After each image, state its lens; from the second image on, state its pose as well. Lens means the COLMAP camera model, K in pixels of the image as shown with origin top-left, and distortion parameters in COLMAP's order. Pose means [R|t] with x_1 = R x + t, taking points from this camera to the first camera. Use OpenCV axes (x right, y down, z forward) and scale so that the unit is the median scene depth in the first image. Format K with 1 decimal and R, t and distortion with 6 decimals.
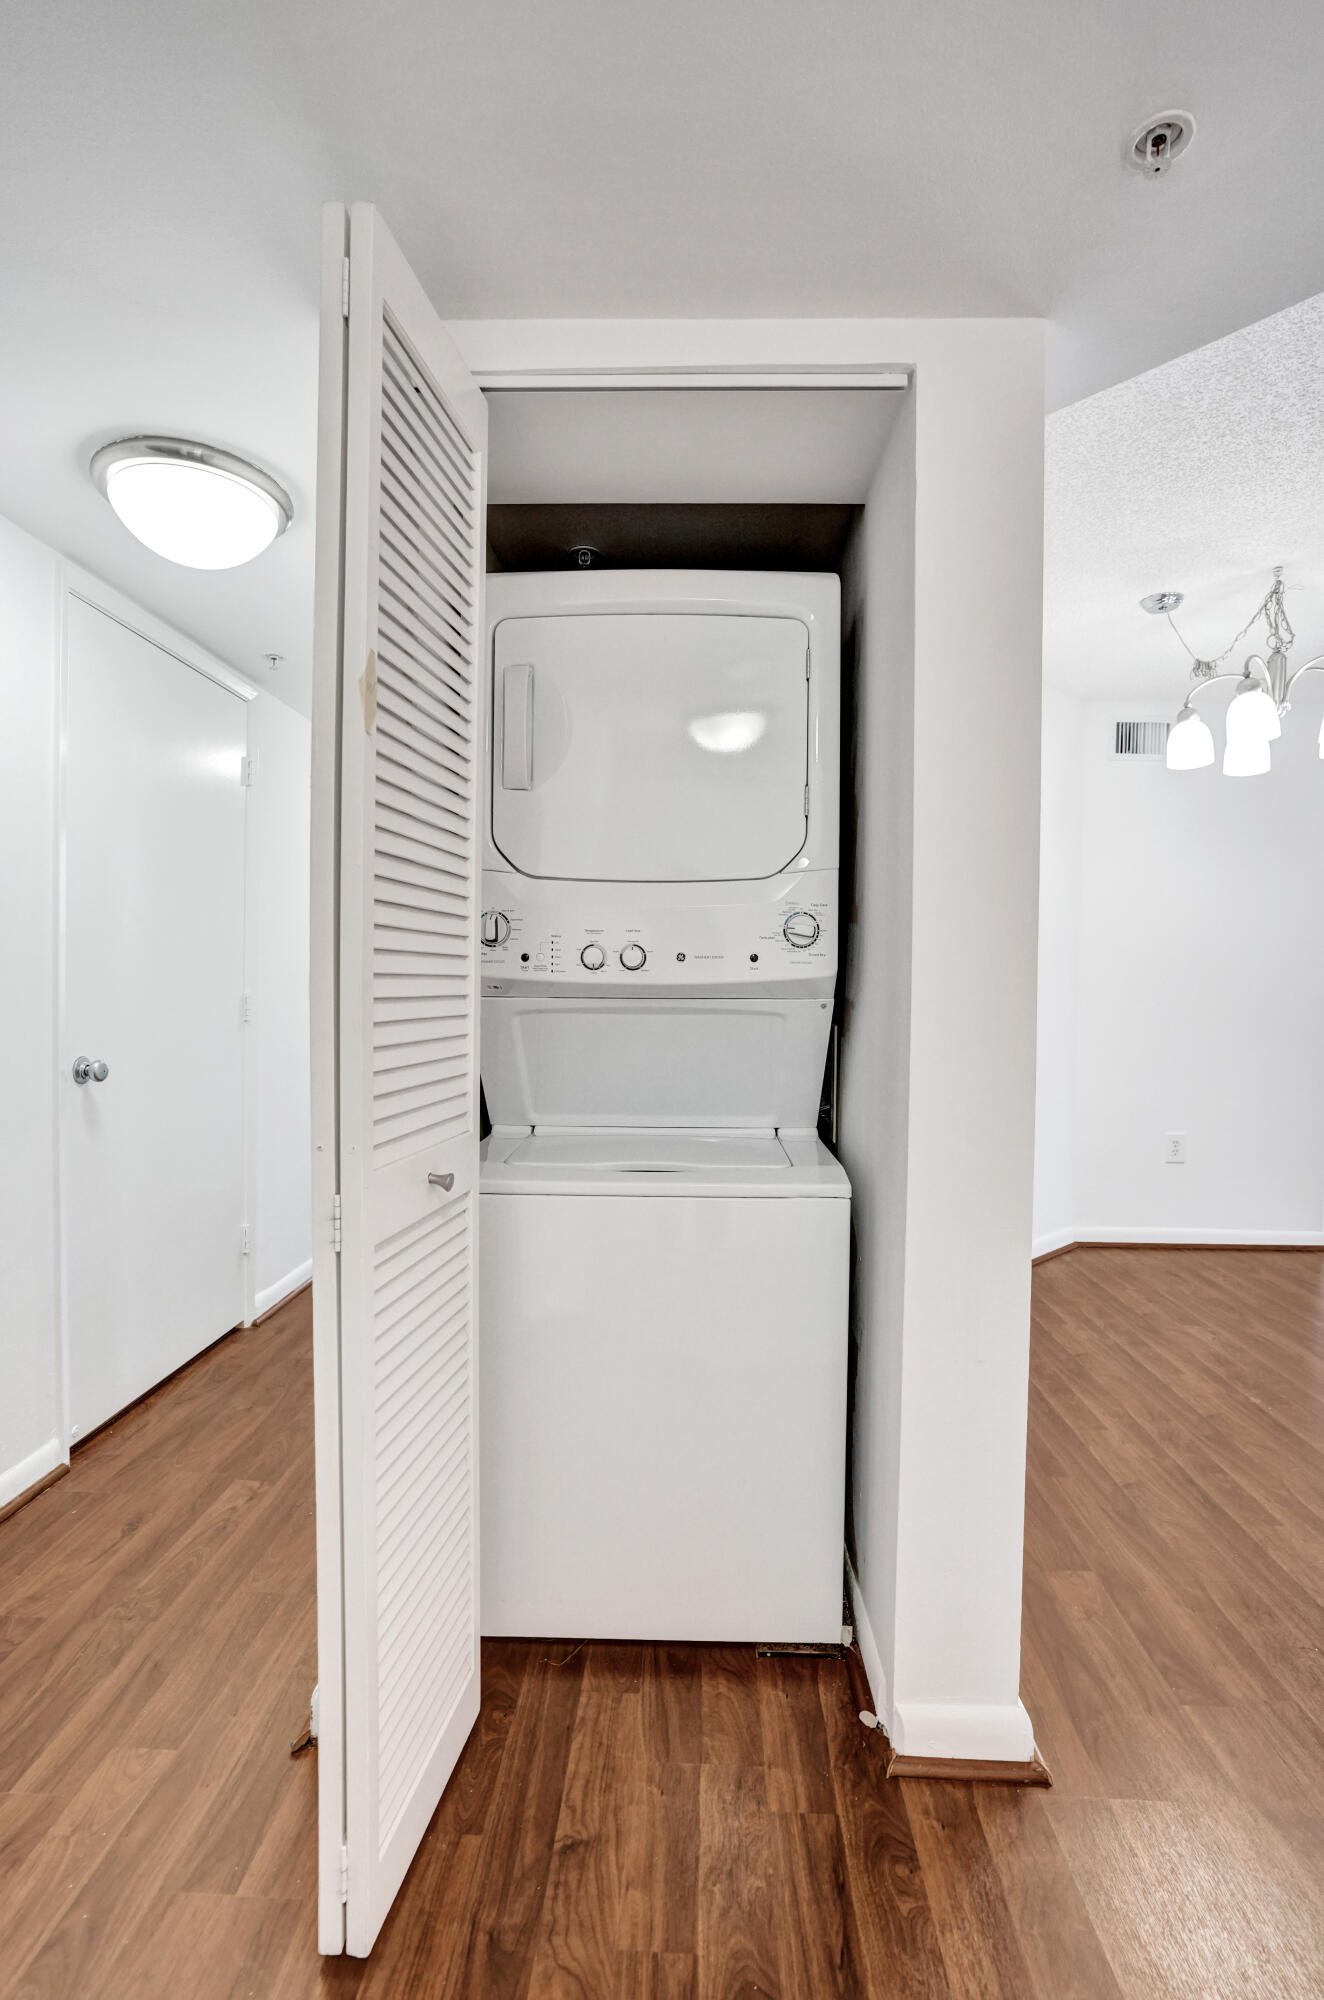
lens RADIAL K [[981.1, 0, 661.2], [0, 981.1, 1001.1], [0, 0, 1]] dist [-0.013357, 0.003674]
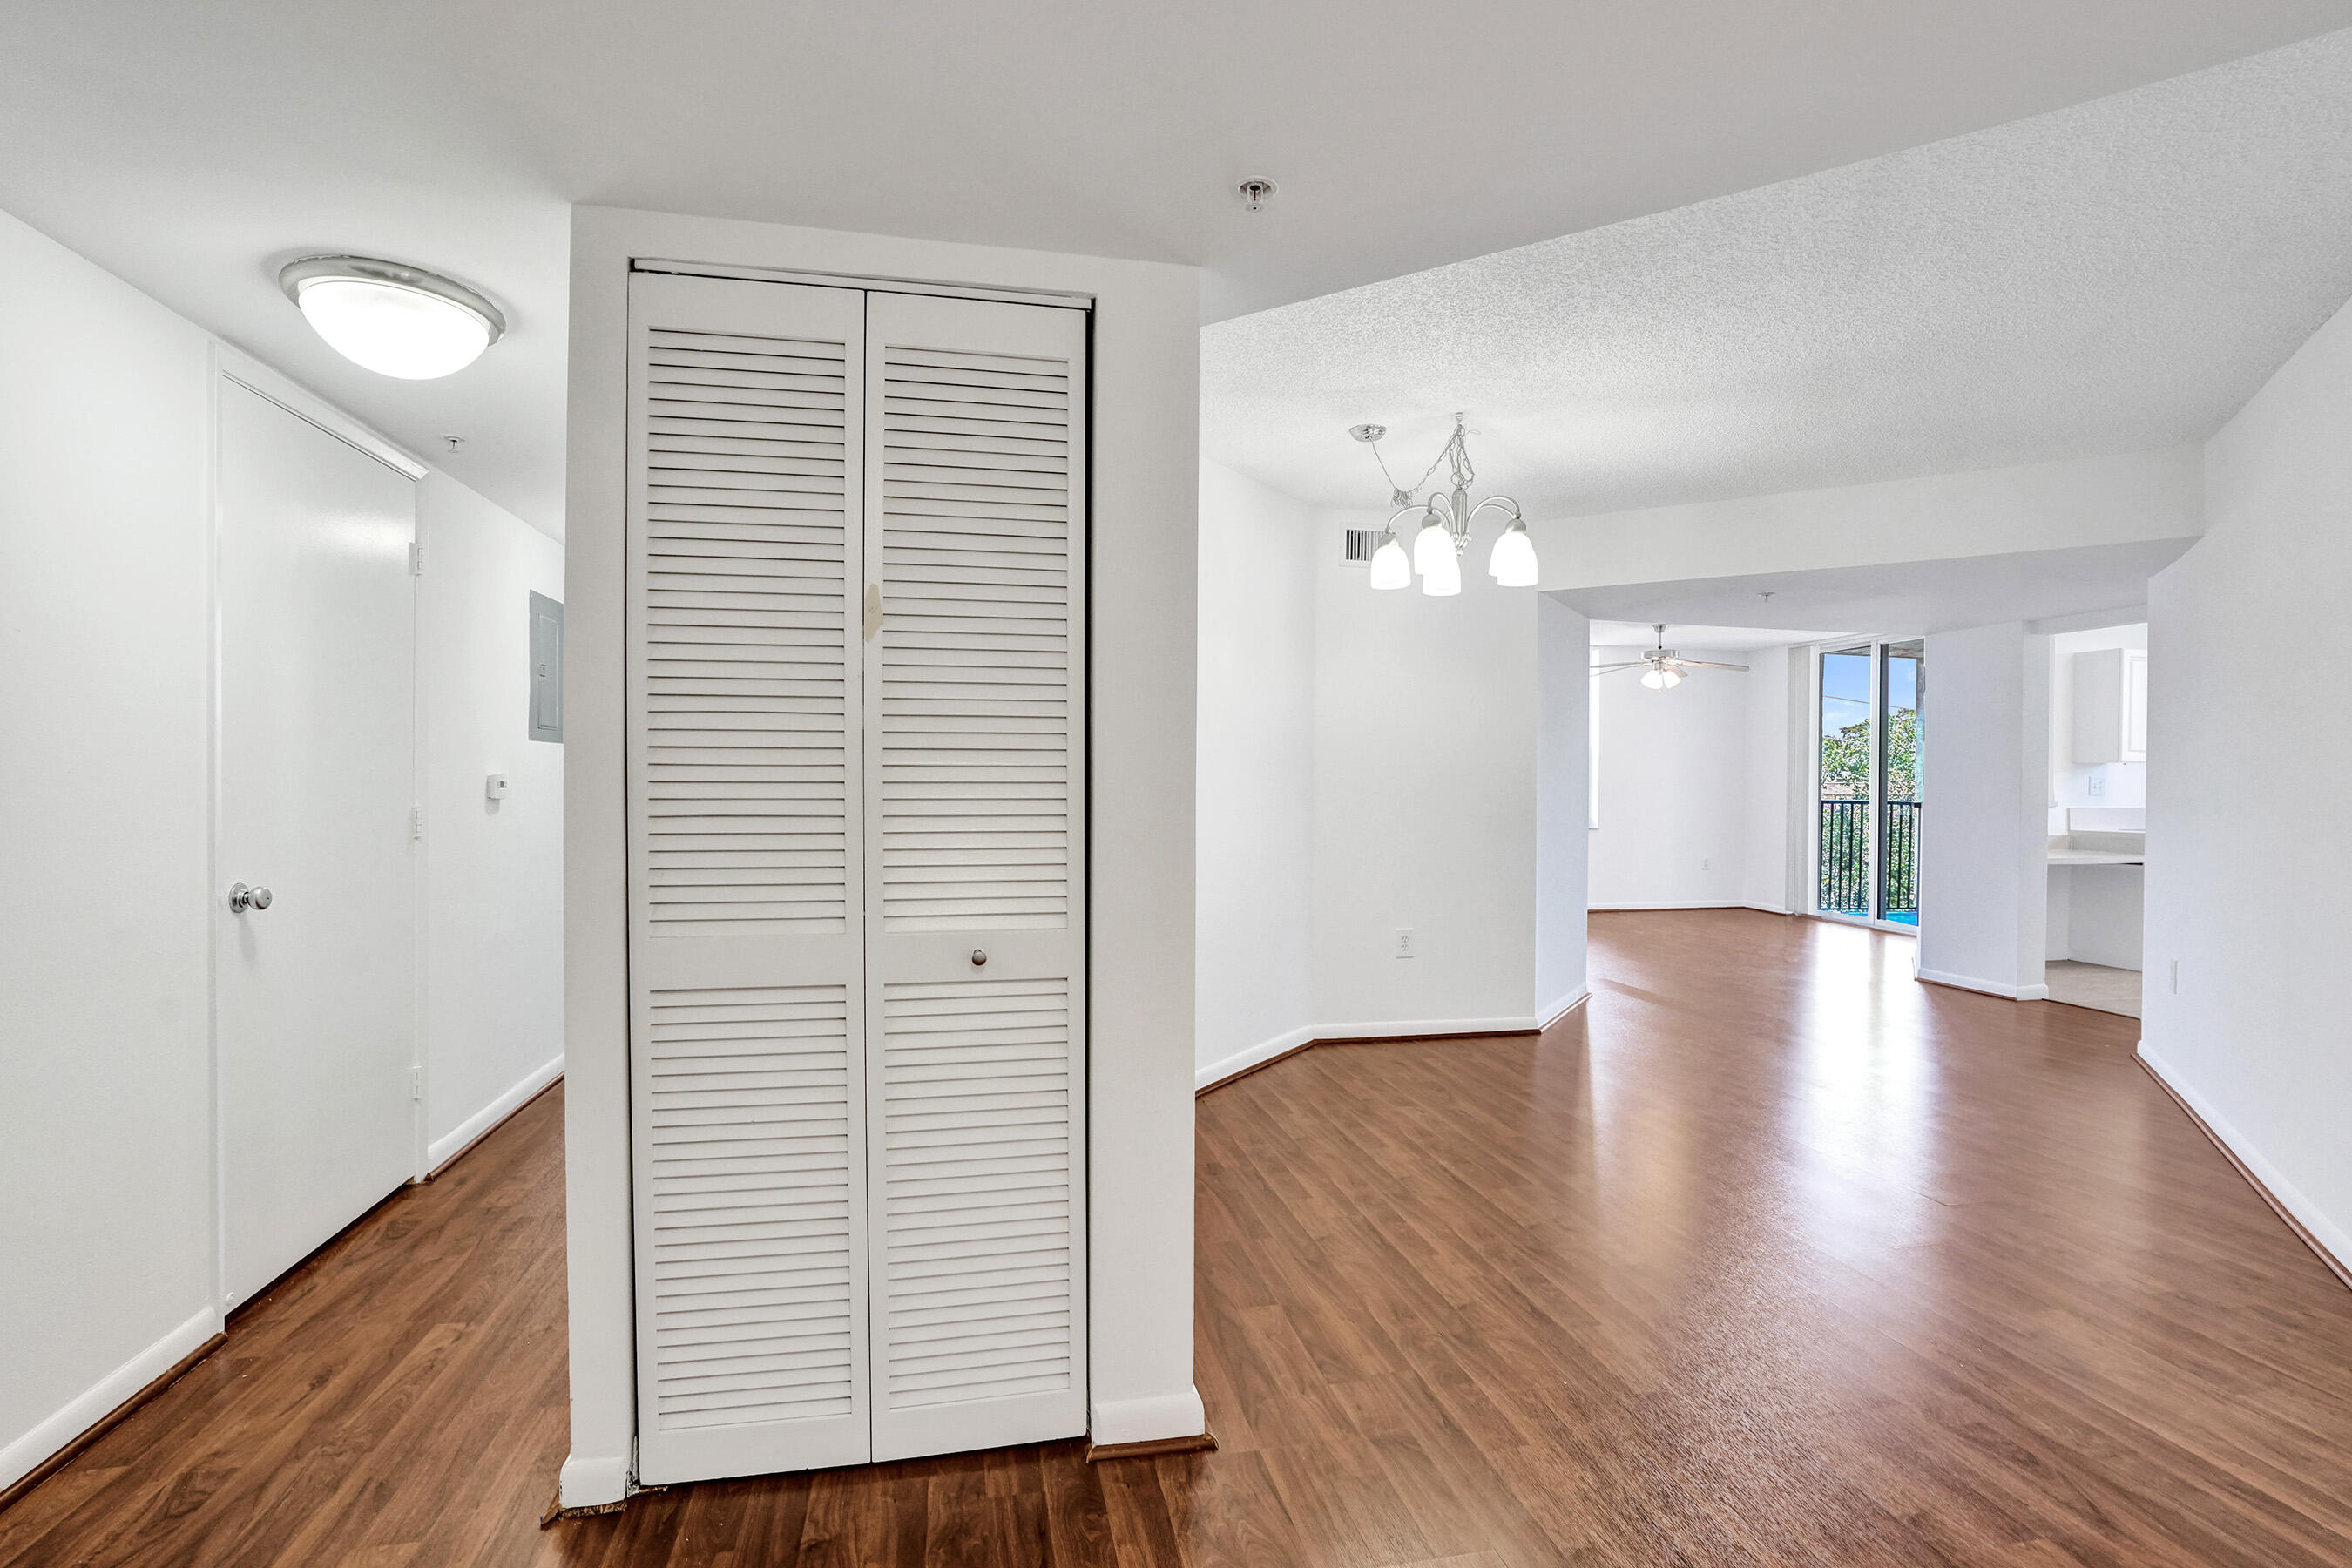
lens RADIAL K [[1153.8, 0, 1165.2], [0, 1153.8, 789.3], [0, 0, 1]] dist [-0.013357, 0.003674]
pose [[0.974096, -0.009496, 0.225934, 0.009410], [0.011157, 0.999919, -0.006073, -0.017768], [-0.225858, 0.008436, 0.974124, -0.291294]]
